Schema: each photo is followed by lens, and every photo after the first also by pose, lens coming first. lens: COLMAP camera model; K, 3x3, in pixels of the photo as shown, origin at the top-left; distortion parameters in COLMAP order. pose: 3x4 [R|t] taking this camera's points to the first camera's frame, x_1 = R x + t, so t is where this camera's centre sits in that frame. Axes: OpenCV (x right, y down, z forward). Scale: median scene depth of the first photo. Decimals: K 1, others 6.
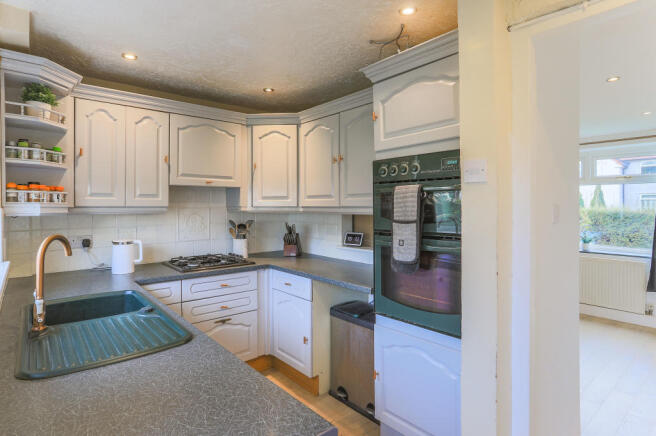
lens RADIAL K [[354.8, 0, 326.2], [0, 354.8, 204.5], [0, 0, 1]] dist [-0.000431, 0.000572]
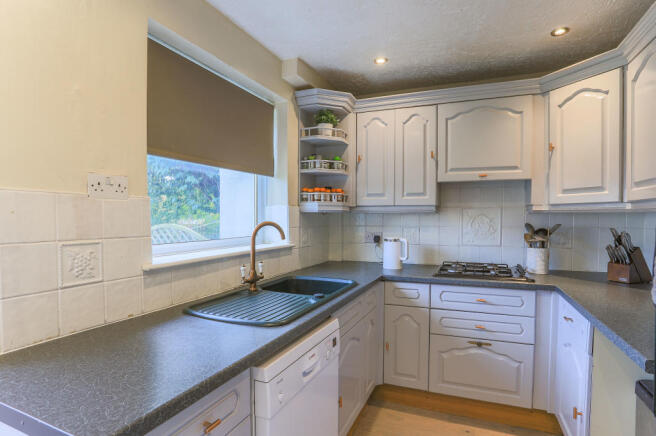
lens RADIAL K [[357.1, 0, 326.5], [0, 357.1, 227.0], [0, 0, 1]] dist [-0.062026, 0.027517]
pose [[0.452532, 0.021482, -0.891489, 0.261453], [0.001045, 0.999696, 0.024620, 0.040086], [0.891747, -0.012073, 0.452372, 0.322859]]
